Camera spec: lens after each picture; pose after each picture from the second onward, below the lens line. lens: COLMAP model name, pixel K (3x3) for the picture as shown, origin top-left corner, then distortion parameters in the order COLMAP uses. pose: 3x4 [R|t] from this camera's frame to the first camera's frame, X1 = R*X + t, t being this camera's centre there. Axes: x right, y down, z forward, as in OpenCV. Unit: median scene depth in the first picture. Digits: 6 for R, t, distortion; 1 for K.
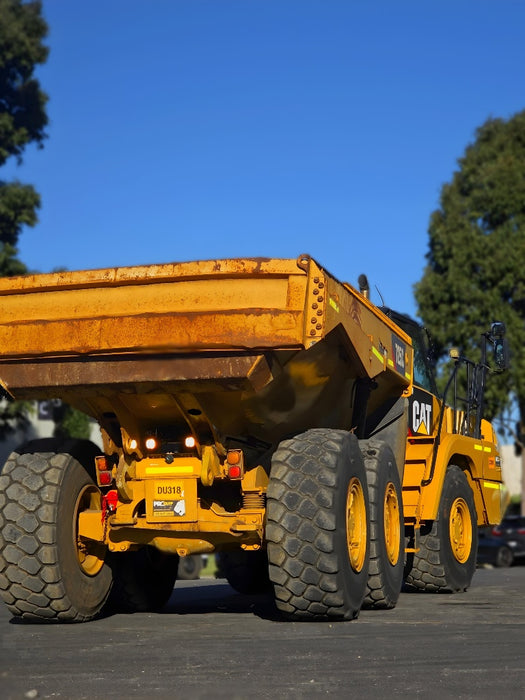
lens RADIAL K [[1257.7, 0, 262.8], [0, 1257.7, 360.9], [0, 0, 1]] dist [-0.058732, -0.074325]
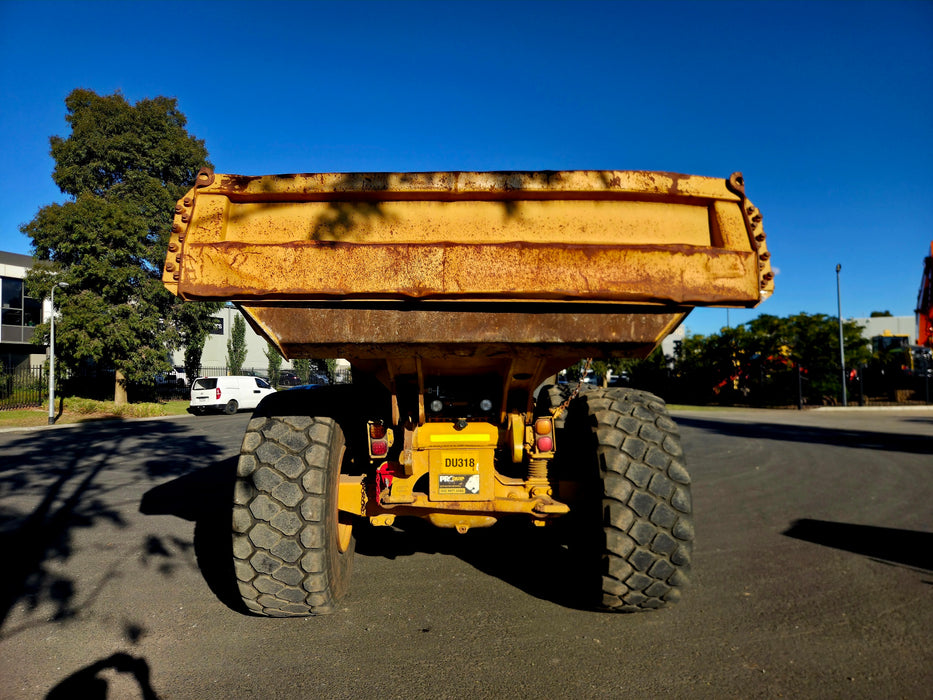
lens RADIAL K [[625.4, 0, 466.5], [0, 625.4, 350.0], [0, 0, 1]] dist [0.058066, -0.000524]
pose [[0.960337, 0.022132, 0.277961, -0.207892], [-0.048895, 0.994766, 0.089722, -0.009387], [-0.274520, -0.099754, 0.956393, 0.678650]]
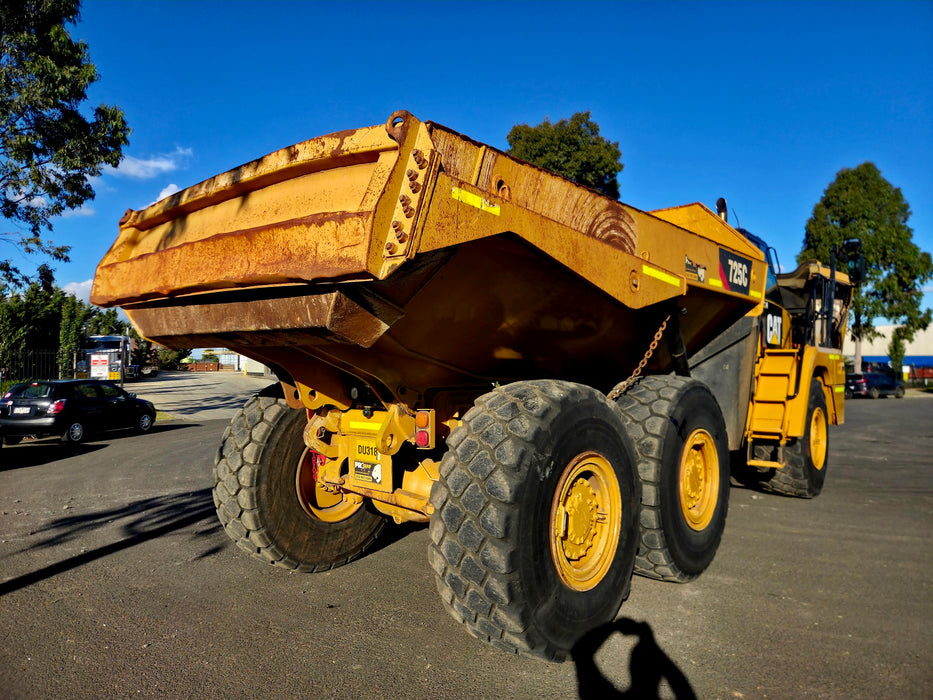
lens RADIAL K [[628.8, 0, 466.0], [0, 628.8, 336.1], [0, 0, 1]] dist [0.048979, -0.002076]
pose [[0.905537, -0.001711, -0.424265, 0.180227], [0.042532, 0.995320, 0.086766, -0.006630], [0.422131, -0.096615, 0.901372, 0.731628]]
